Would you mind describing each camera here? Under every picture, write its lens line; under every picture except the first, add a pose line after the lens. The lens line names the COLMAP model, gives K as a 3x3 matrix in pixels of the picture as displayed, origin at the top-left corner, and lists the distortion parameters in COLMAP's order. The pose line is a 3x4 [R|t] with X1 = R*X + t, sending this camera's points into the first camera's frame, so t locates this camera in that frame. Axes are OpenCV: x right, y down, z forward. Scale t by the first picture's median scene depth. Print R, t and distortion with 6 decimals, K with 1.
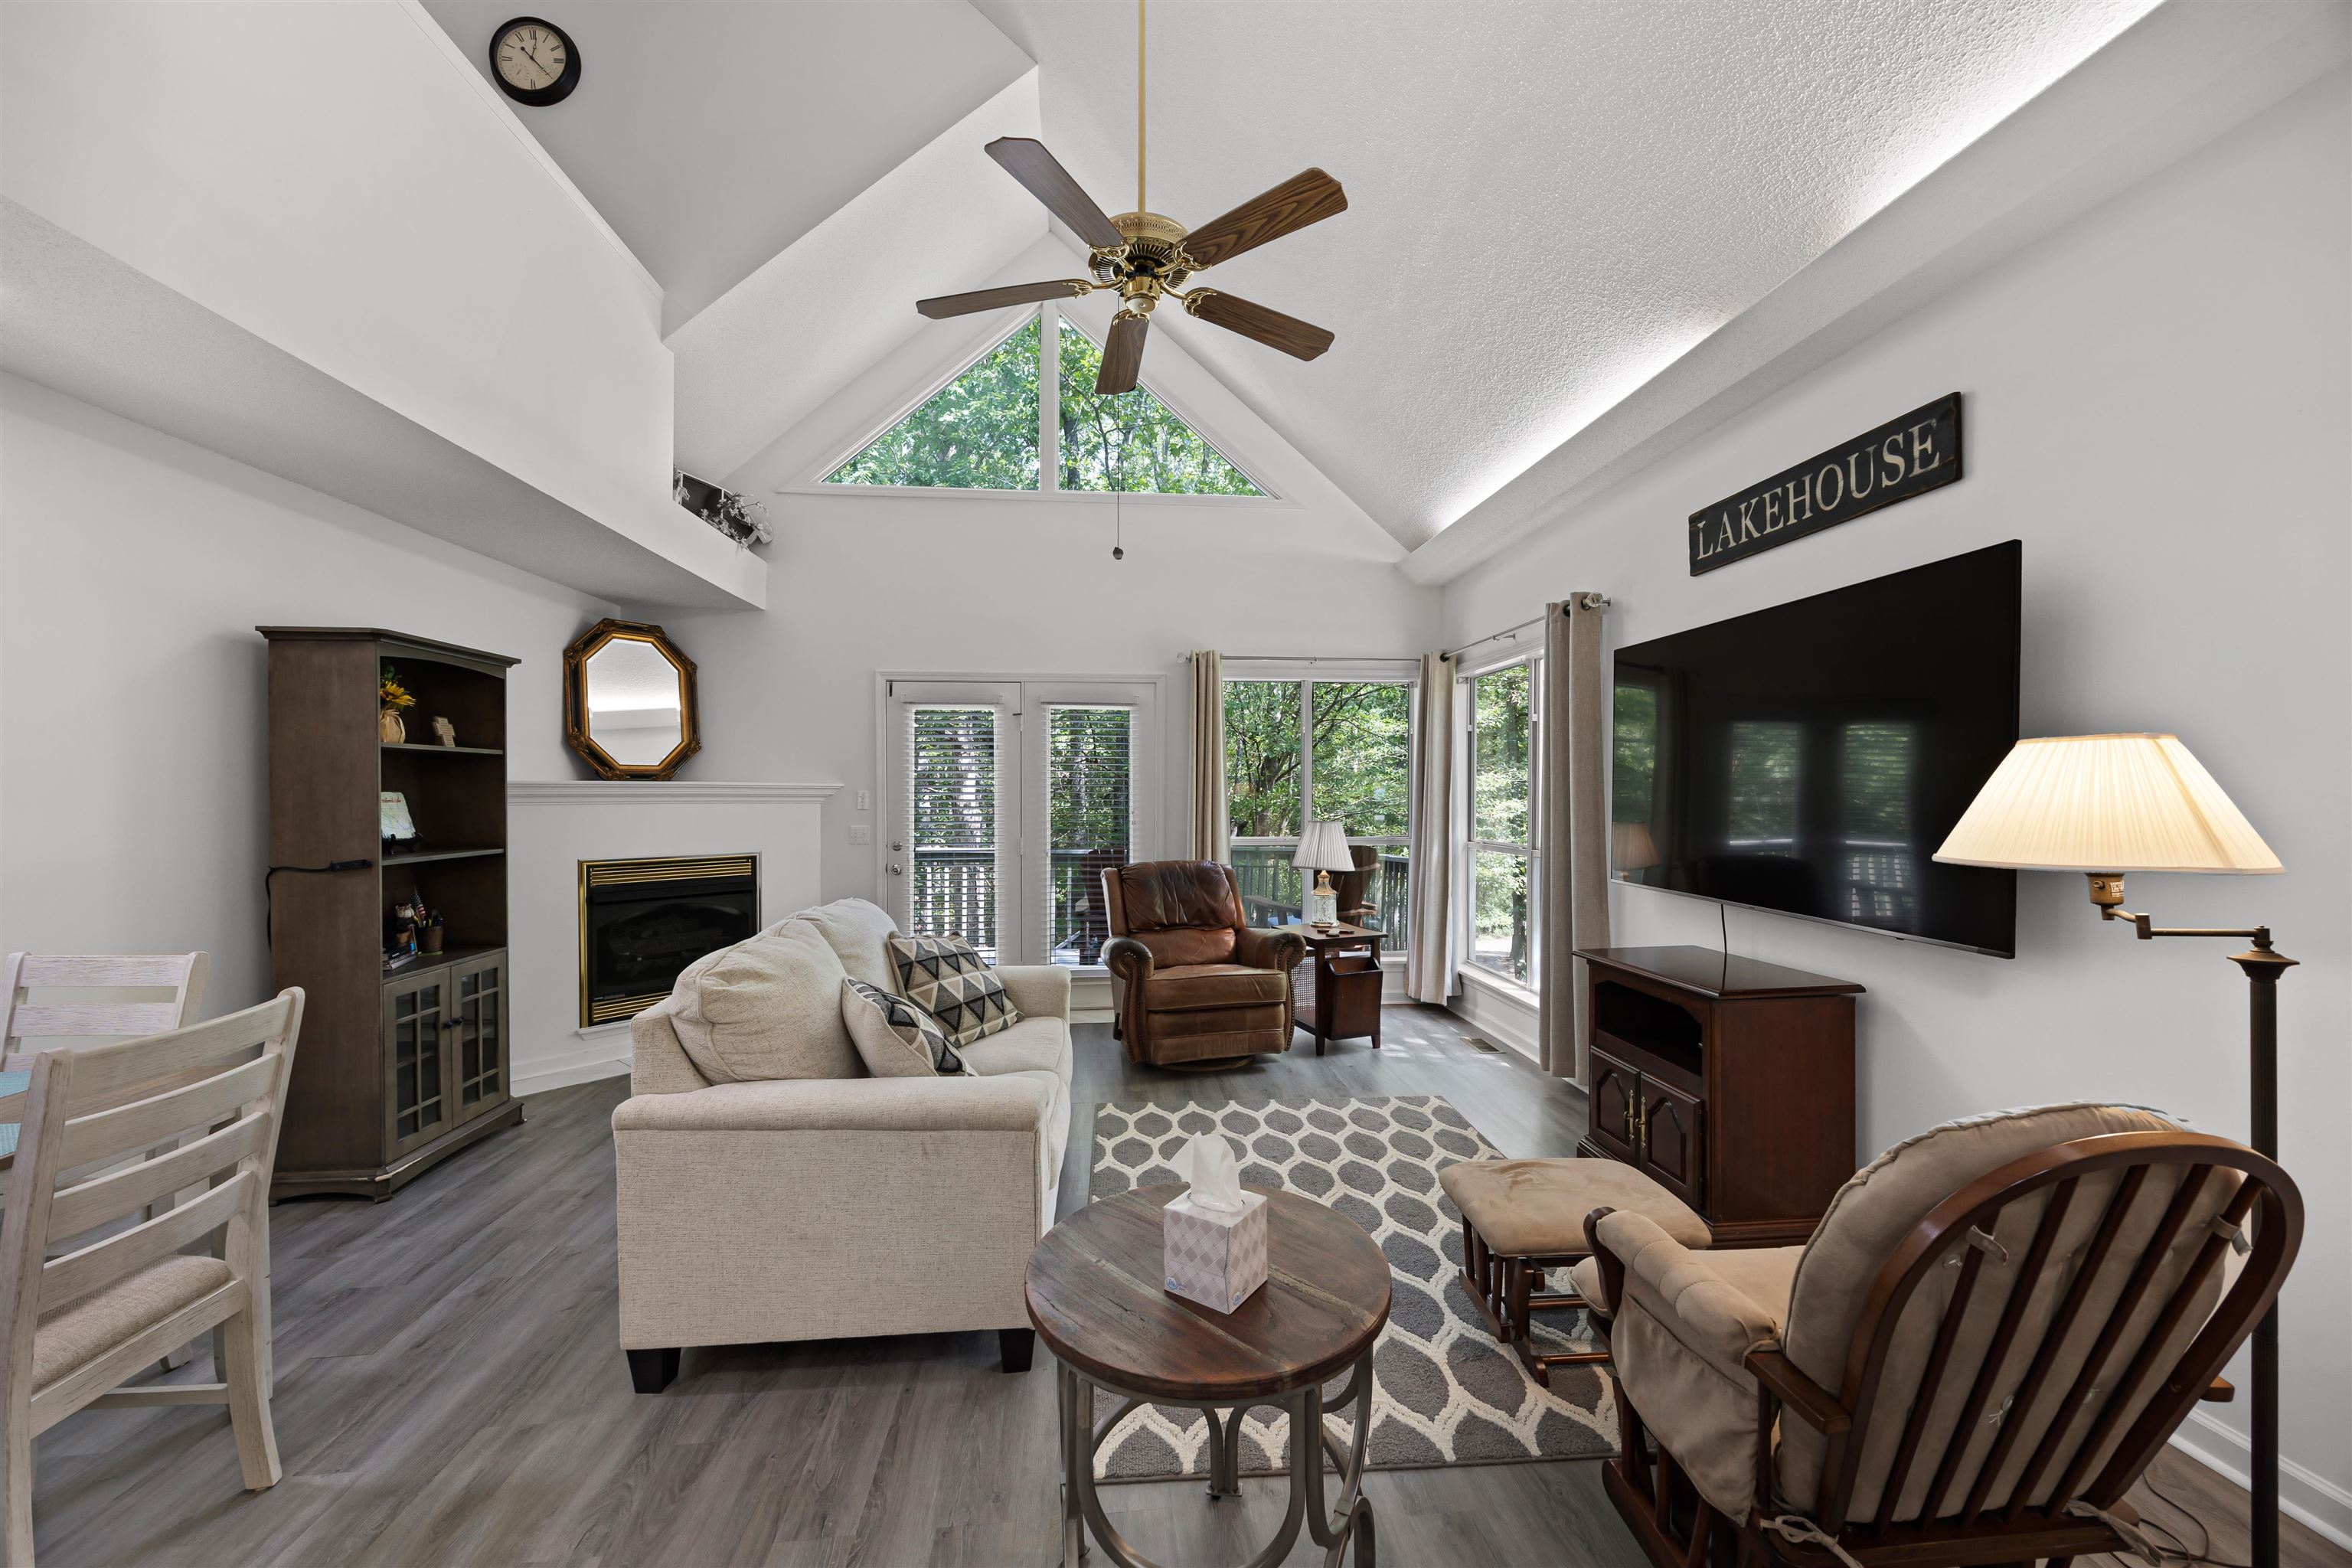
lens RADIAL K [[894.1, 0, 1182.3], [0, 894.1, 792.8], [0, 0, 1]] dist [-0.000025, -0.000107]
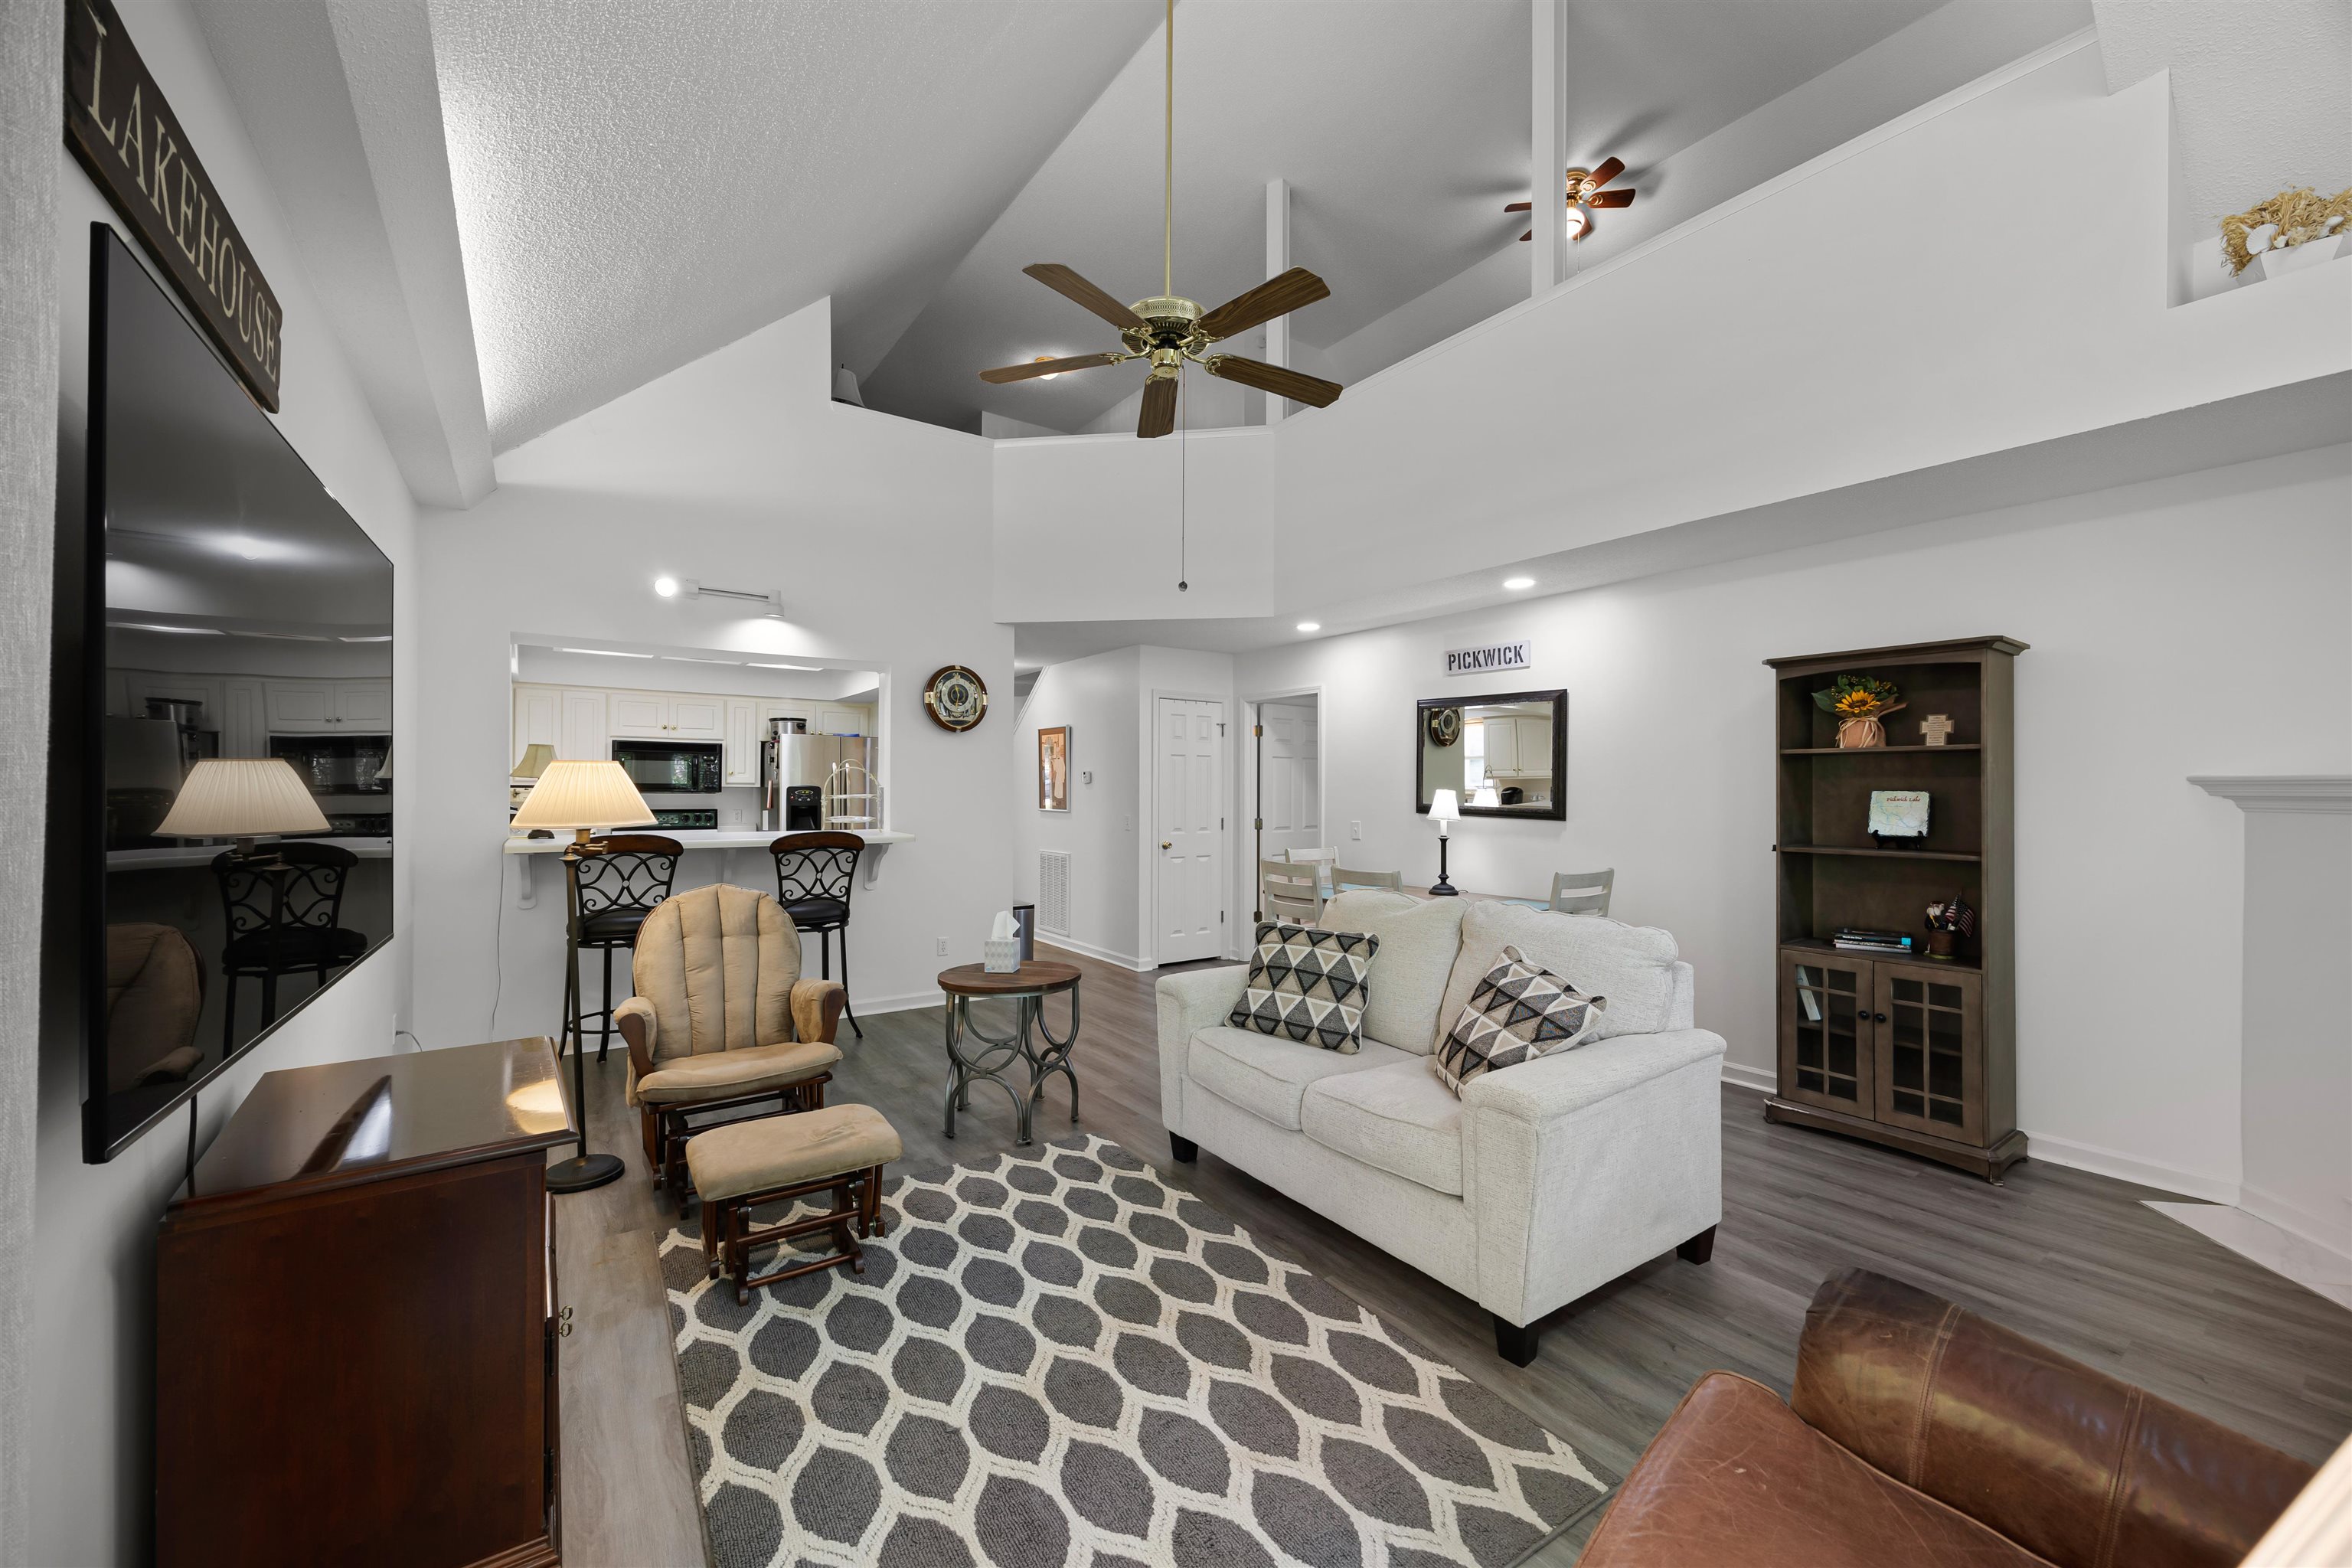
lens RADIAL K [[894.1, 0, 1182.3], [0, 894.1, 792.8], [0, 0, 1]] dist [-0.000025, -0.000107]
pose [[-0.870077, 0.000250, -0.492916, 0.405090], [-0.002784, 0.999981, 0.005422, -0.002519], [0.492908, 0.006090, -0.870060, 1.615824]]
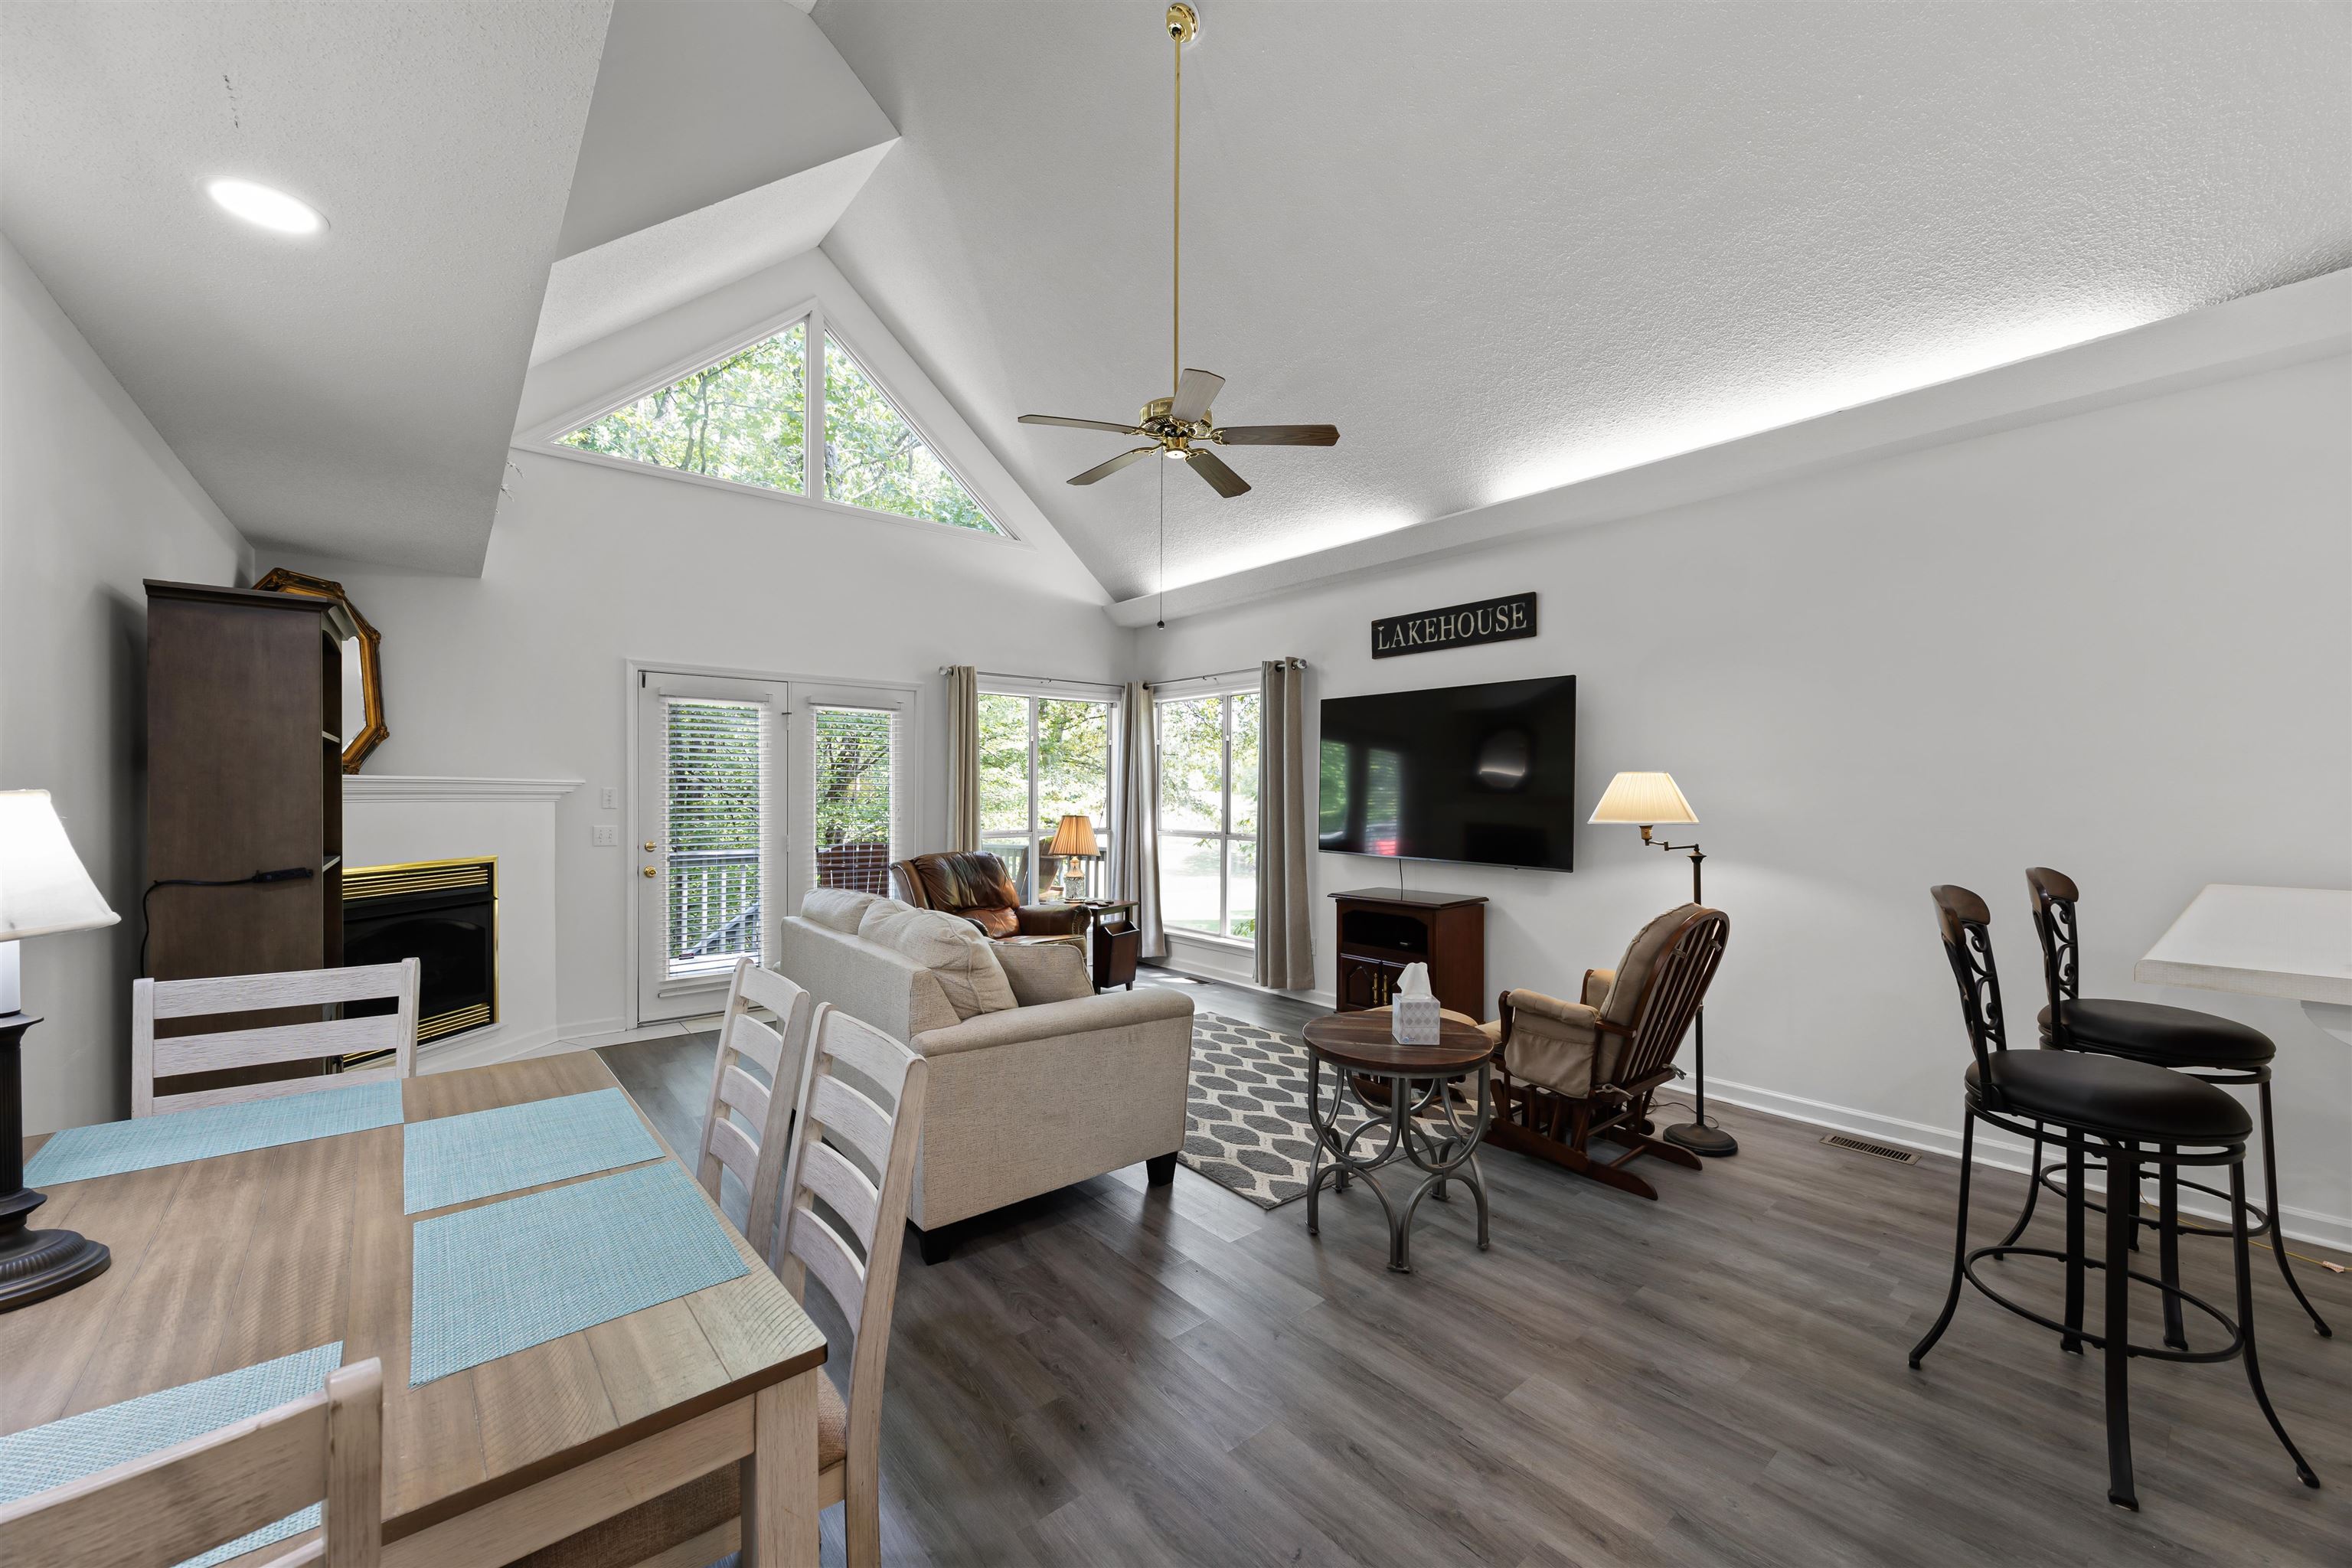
lens RADIAL K [[894.1, 0, 1182.3], [0, 894.1, 792.8], [0, 0, 1]] dist [-0.000025, -0.000107]
pose [[0.831800, 0.003067, 0.555067, -0.669321], [-0.003658, 0.999993, -0.000044, 0.000599], [-0.555063, -0.001994, 0.831806, -0.164932]]
